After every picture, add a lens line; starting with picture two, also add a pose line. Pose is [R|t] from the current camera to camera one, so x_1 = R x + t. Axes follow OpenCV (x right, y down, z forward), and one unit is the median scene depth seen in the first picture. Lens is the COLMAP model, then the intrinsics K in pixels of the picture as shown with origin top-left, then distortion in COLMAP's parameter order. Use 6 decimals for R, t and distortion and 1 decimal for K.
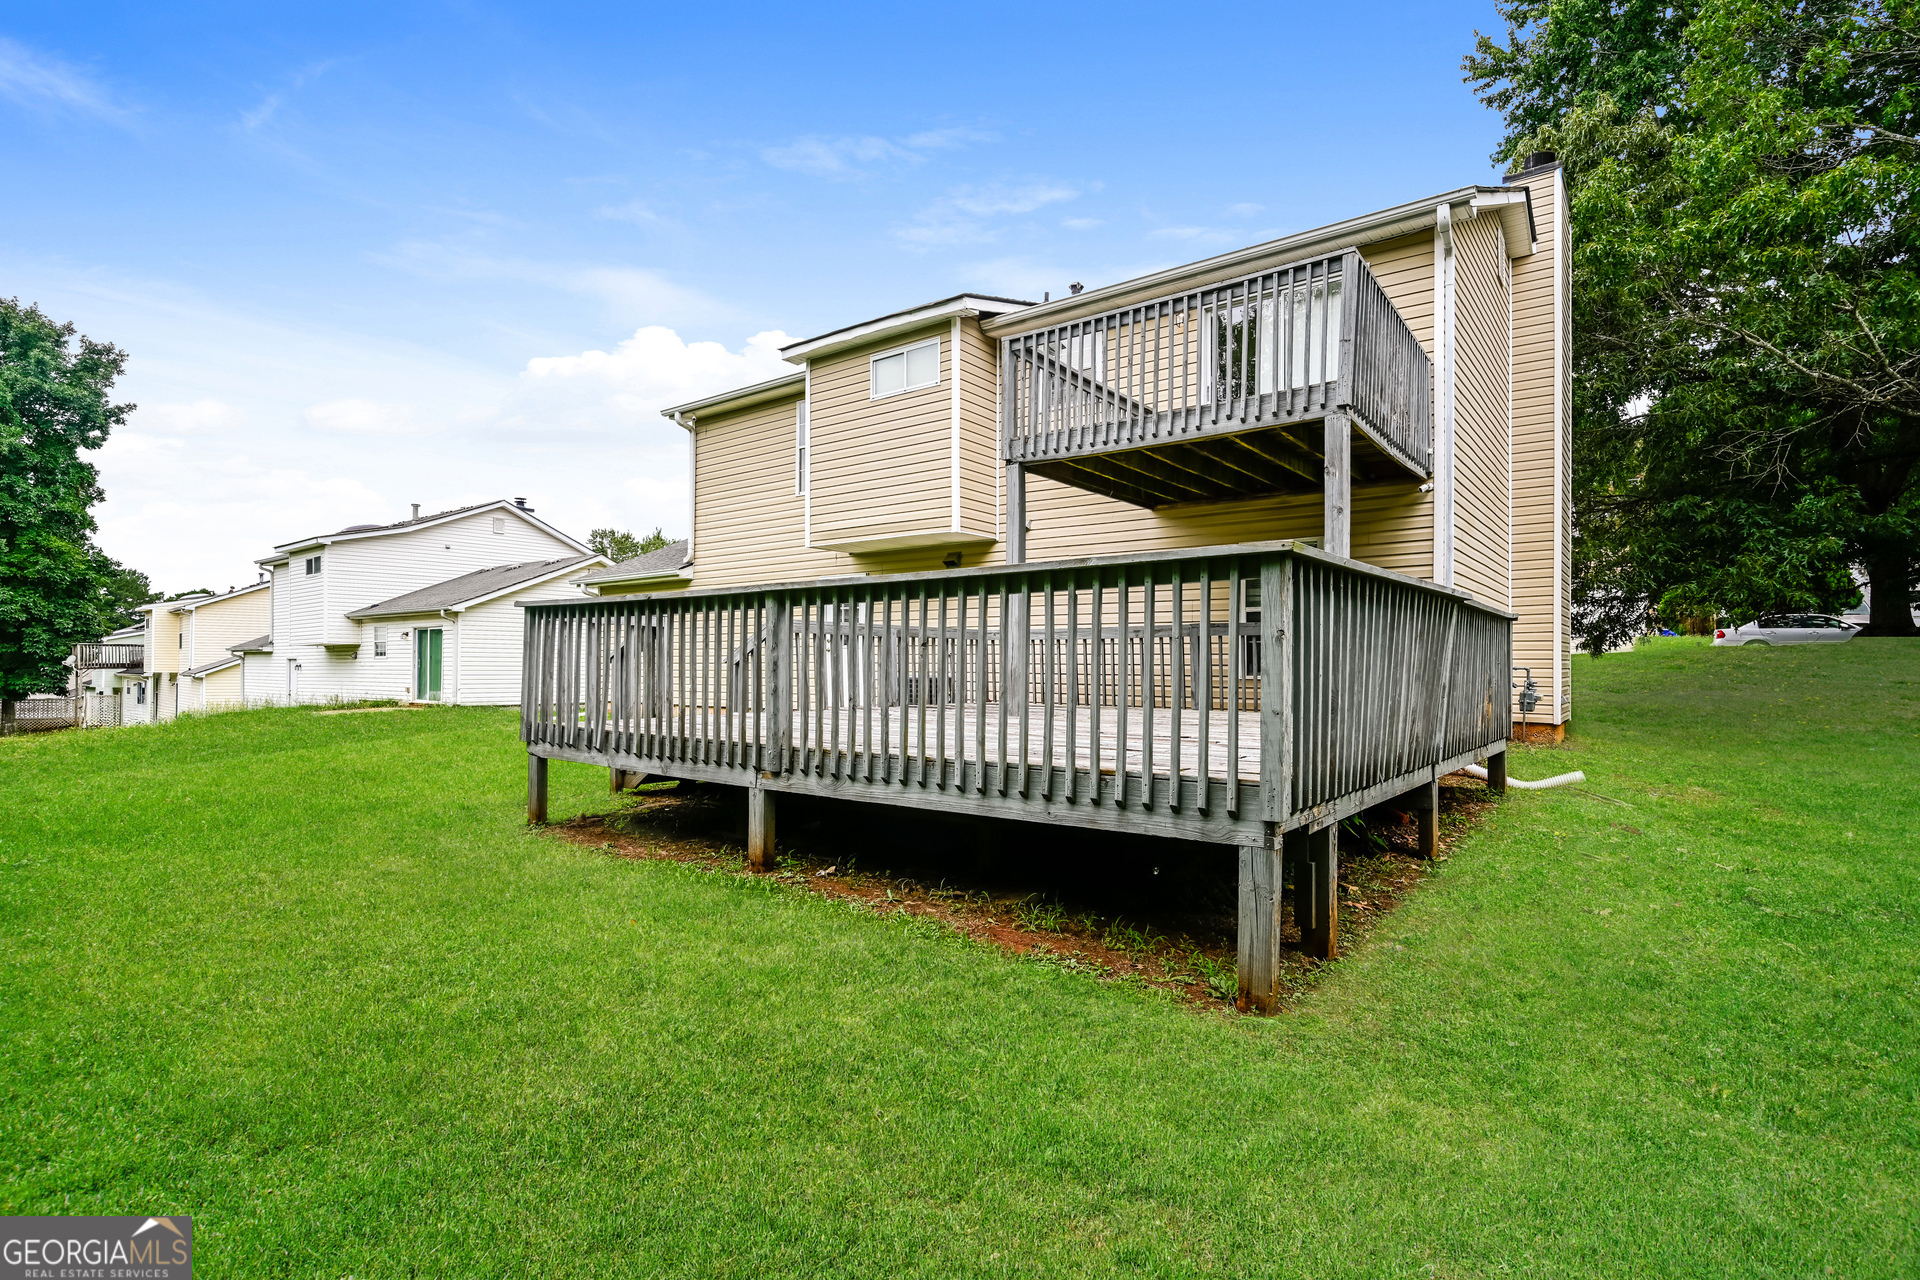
lens RADIAL K [[924.6, 0, 959.0], [0, 924.6, 657.7], [0, 0, 1]] dist [0.001398, 0.000178]
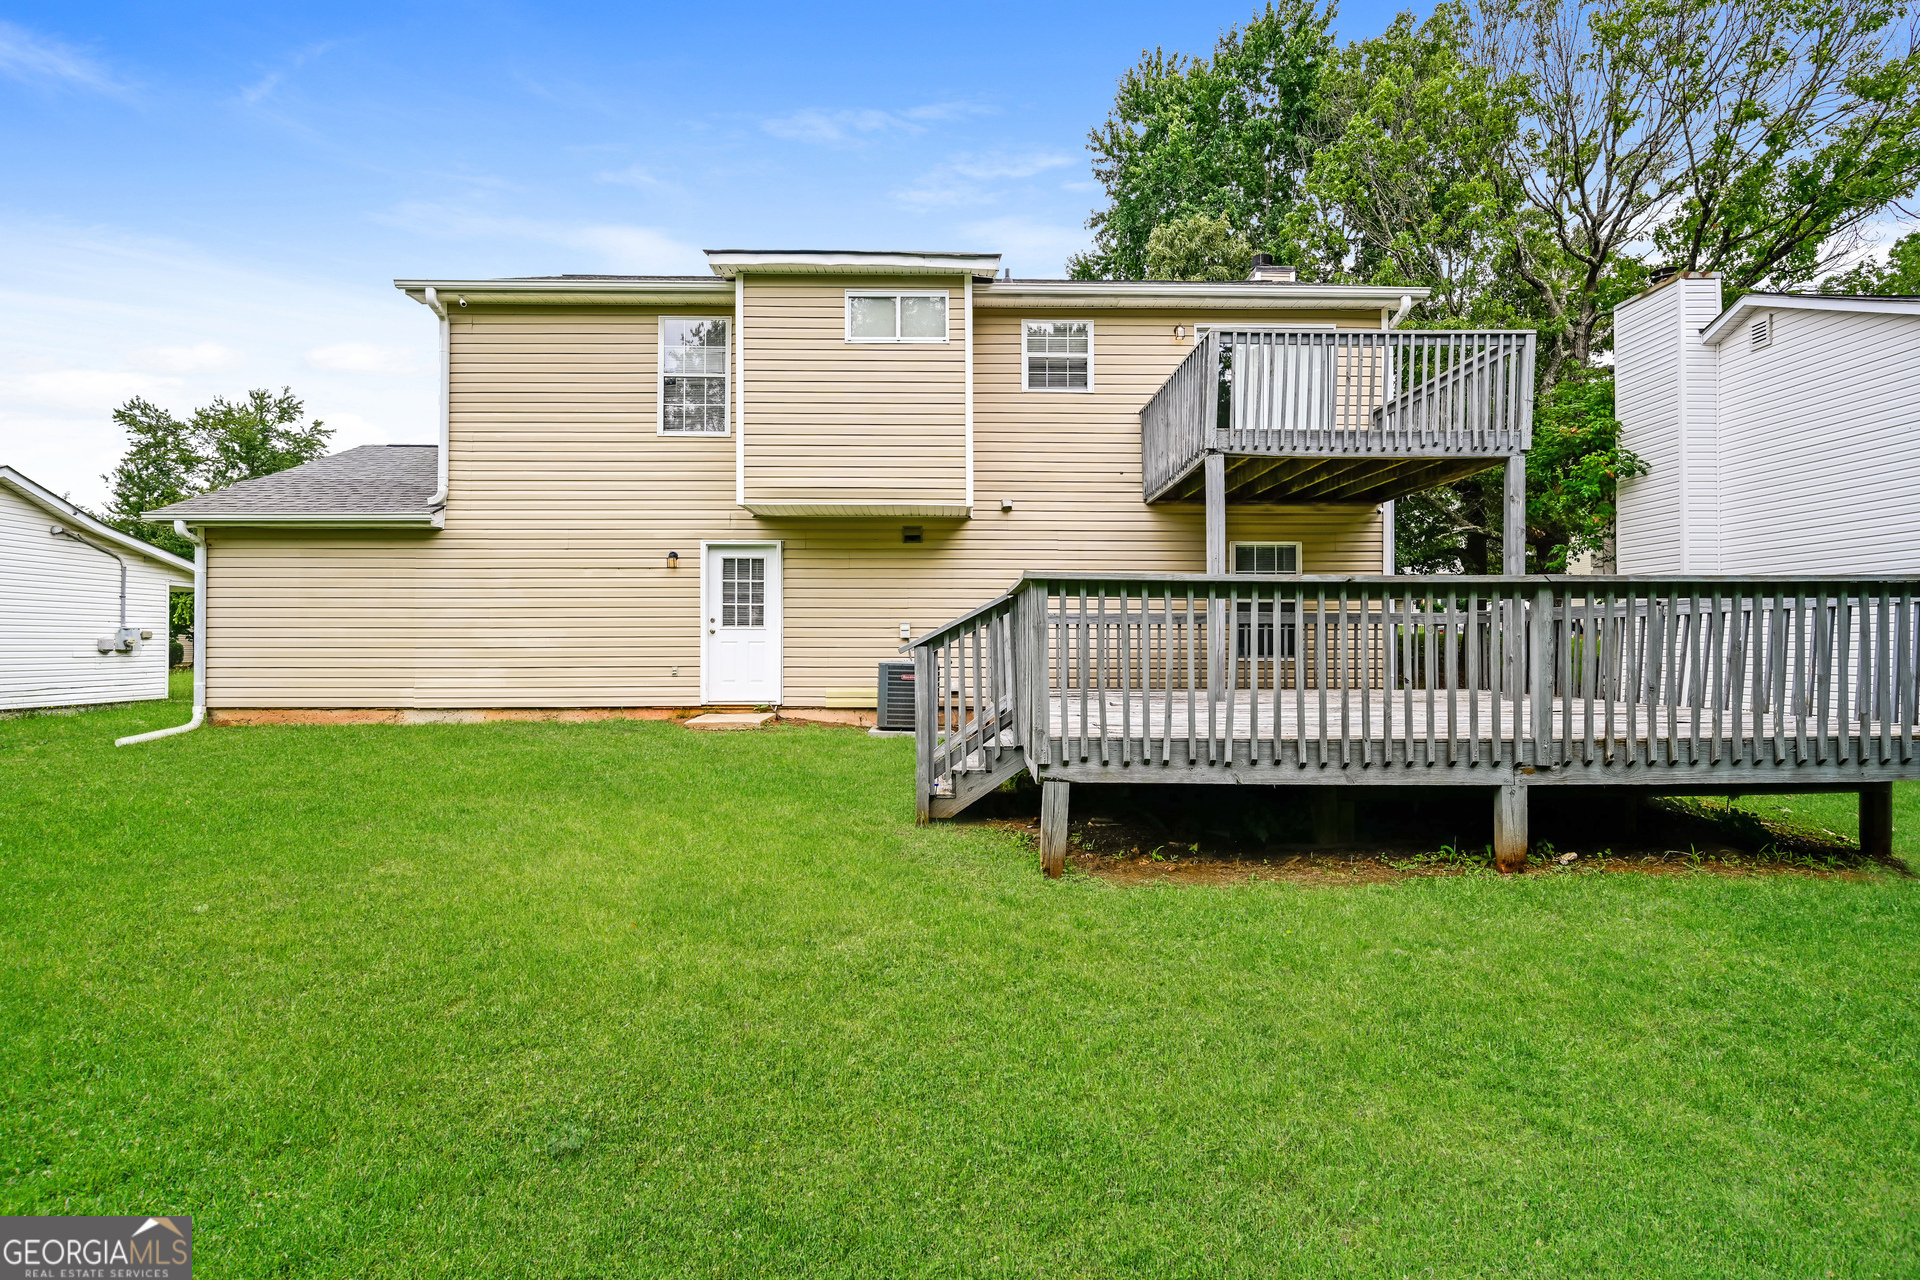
lens RADIAL K [[924.0, 0, 960.0], [0, 924.0, 640.0], [0, 0, 1]] dist [0.000977, 0.000012]
pose [[0.780462, -0.001400, 0.625201, -0.585659], [-0.003481, 0.999972, 0.006585, -0.007665], [-0.625193, -0.007316, 0.780436, 0.276359]]
